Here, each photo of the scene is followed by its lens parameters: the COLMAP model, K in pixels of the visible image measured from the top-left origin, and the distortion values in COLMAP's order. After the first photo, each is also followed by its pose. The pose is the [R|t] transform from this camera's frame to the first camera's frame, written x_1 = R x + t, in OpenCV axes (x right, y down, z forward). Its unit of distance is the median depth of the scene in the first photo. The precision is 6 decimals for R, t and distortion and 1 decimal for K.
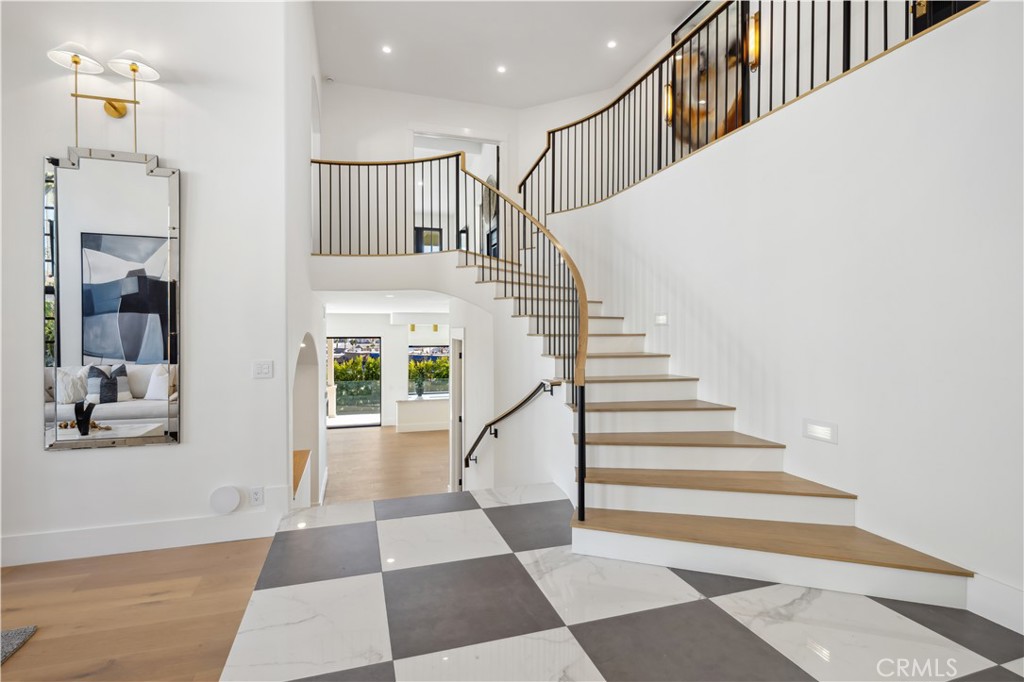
lens RADIAL K [[493.9, 0, 505.0], [0, 493.9, 332.7], [0, 0, 1]] dist [0.002553, -0.002727]
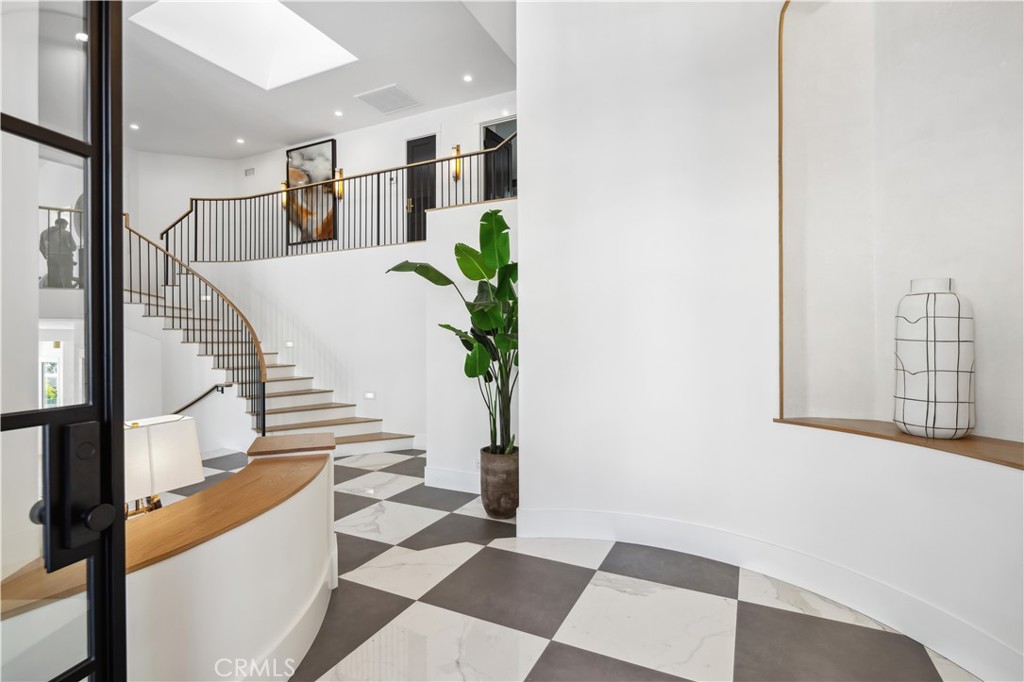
lens RADIAL K [[493.9, 0, 504.2], [0, 493.9, 337.1], [0, 0, 1]] dist [0.002553, -0.002727]
pose [[0.690707, -0.000056, 0.723135, -0.366347], [0.003662, 0.999987, -0.003420, -0.039158], [-0.723125, 0.005010, 0.690699, -0.644935]]
